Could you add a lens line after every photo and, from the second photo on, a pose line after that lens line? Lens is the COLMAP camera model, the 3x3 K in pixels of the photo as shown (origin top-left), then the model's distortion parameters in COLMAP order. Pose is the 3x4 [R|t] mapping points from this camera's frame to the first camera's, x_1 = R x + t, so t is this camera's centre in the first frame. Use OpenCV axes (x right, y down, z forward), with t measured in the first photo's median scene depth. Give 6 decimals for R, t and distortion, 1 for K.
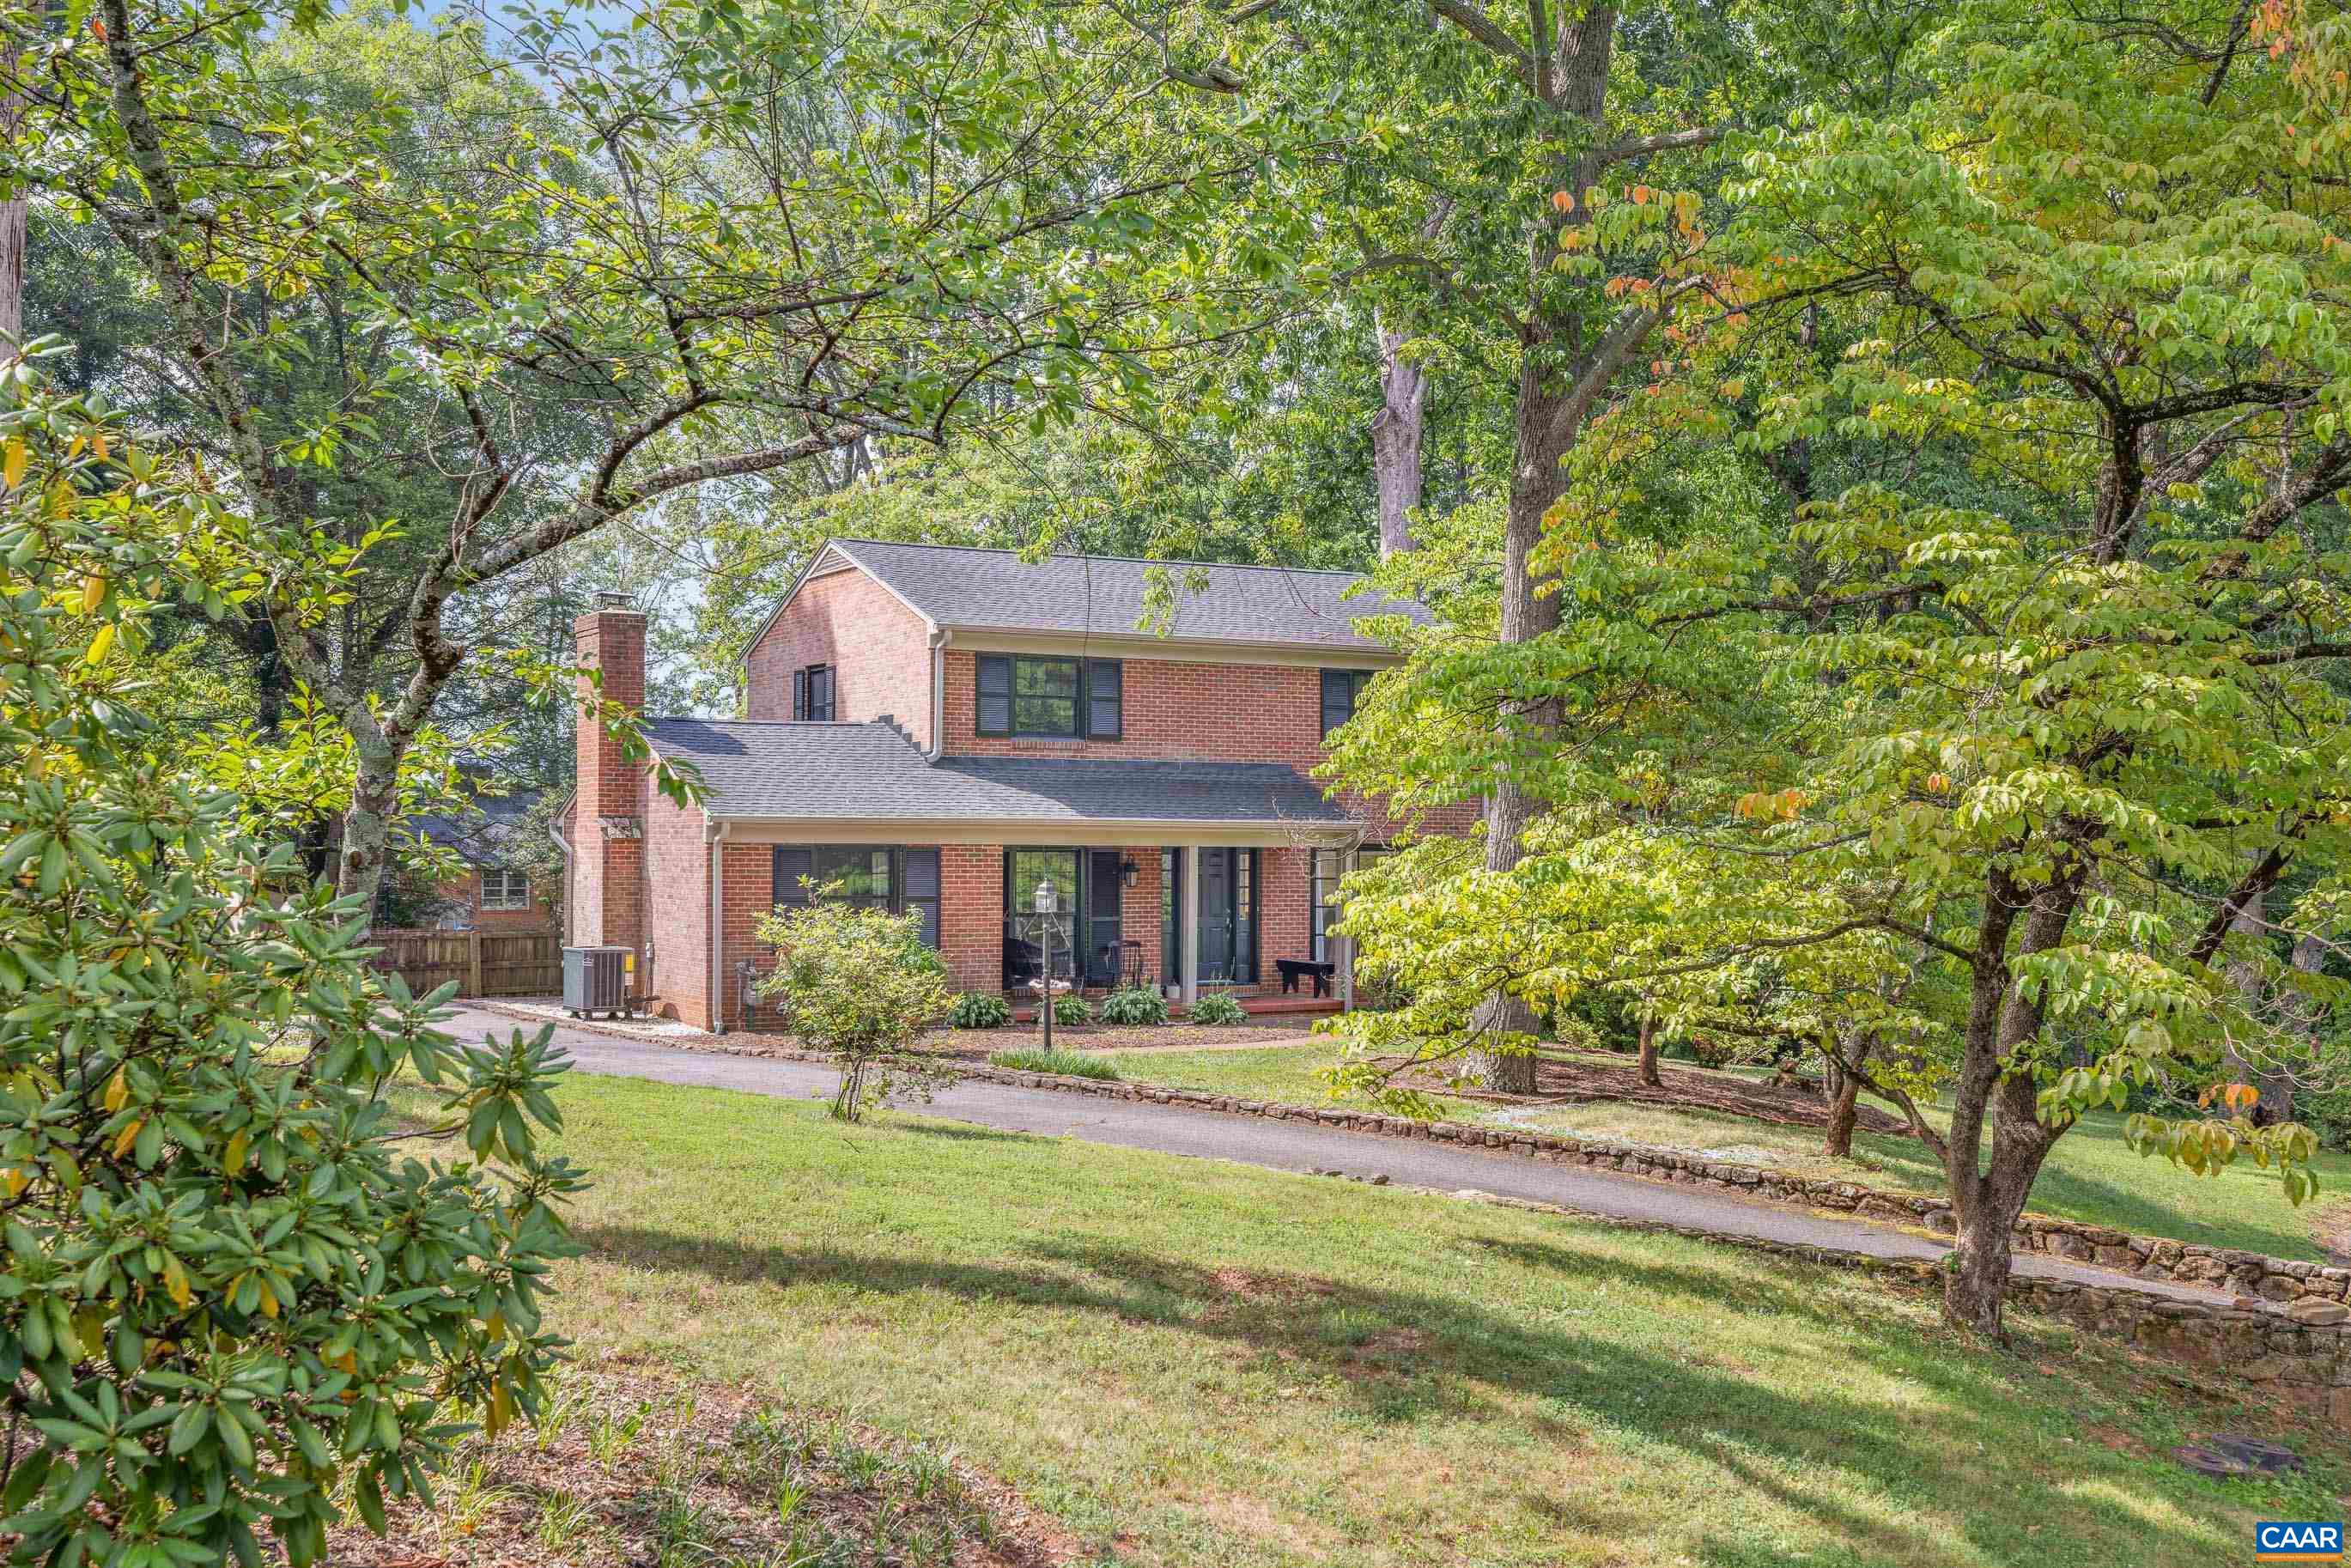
lens RADIAL K [[2402.4, 0, 1175.5], [0, 2402.4, 784.0], [0, 0, 1]] dist [-0.175934, -0.000347]
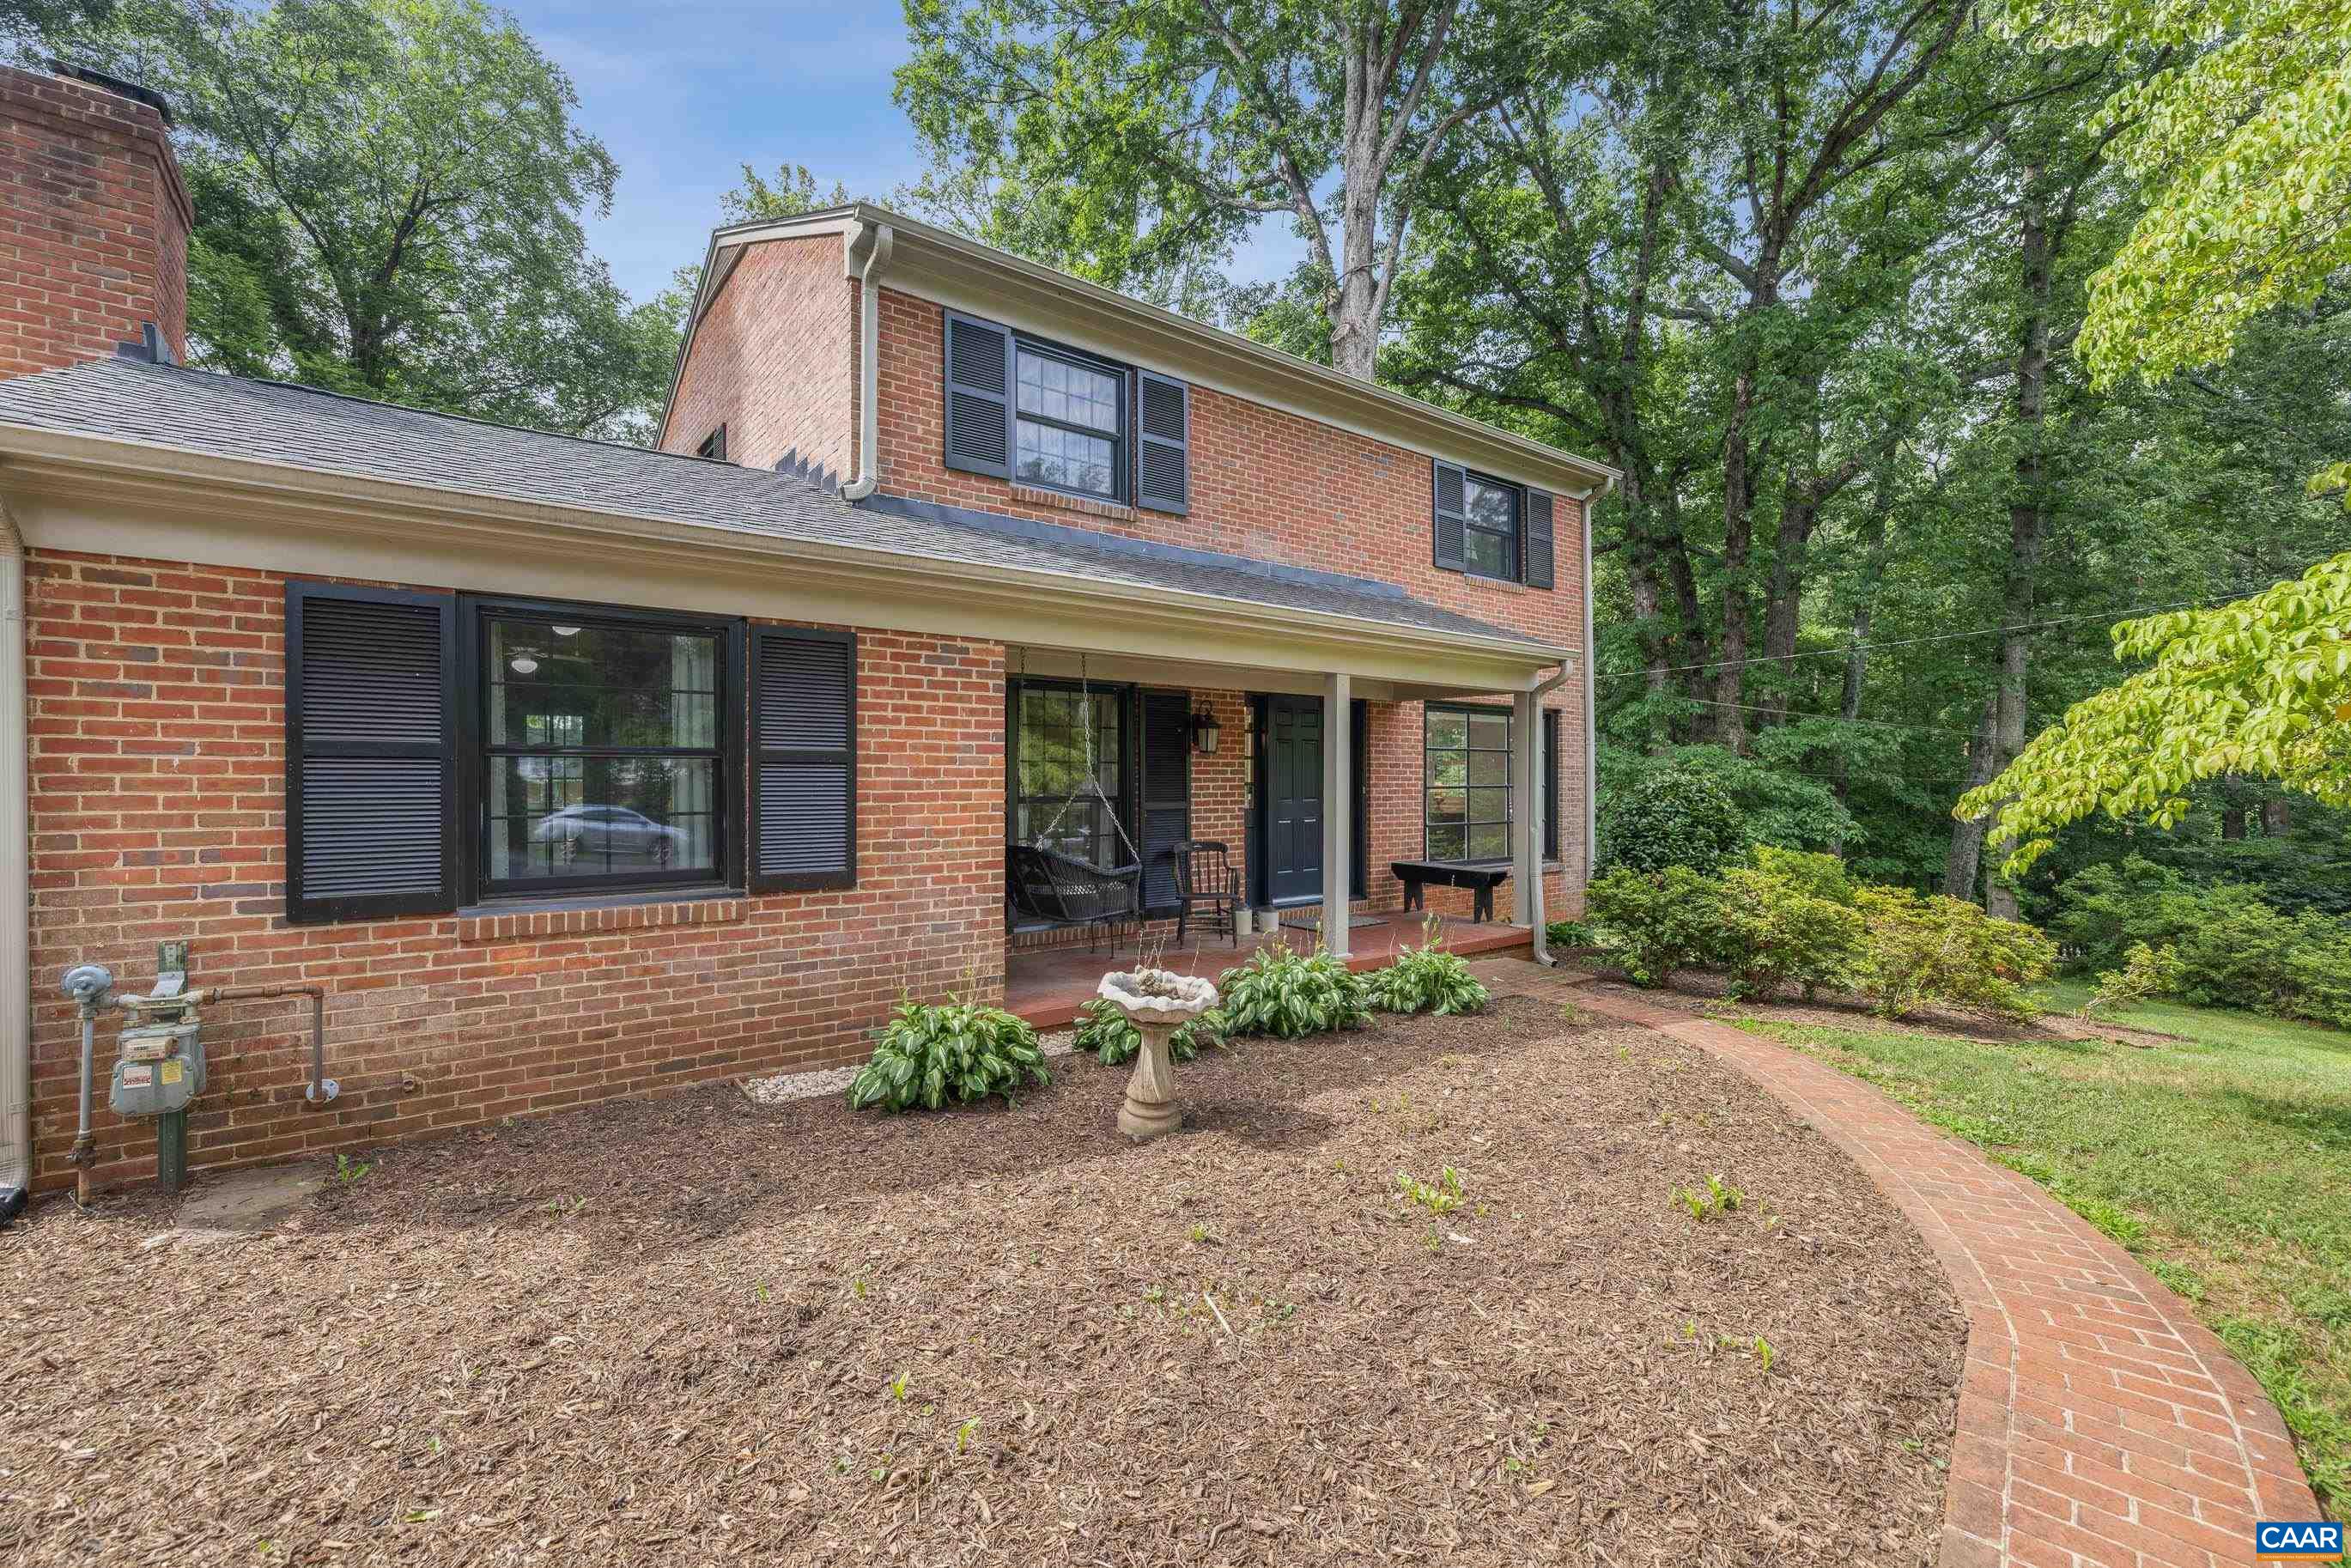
lens RADIAL K [[1015.8, 0, 1186.6], [0, 1015.8, 793.3], [0, 0, 1]] dist [0.001745, 0.000501]
pose [[0.990425, -0.006612, 0.137893, -0.059607], [0.000950, 0.999155, 0.041086, 0.042420], [-0.138048, -0.040562, 0.989595, 0.742255]]
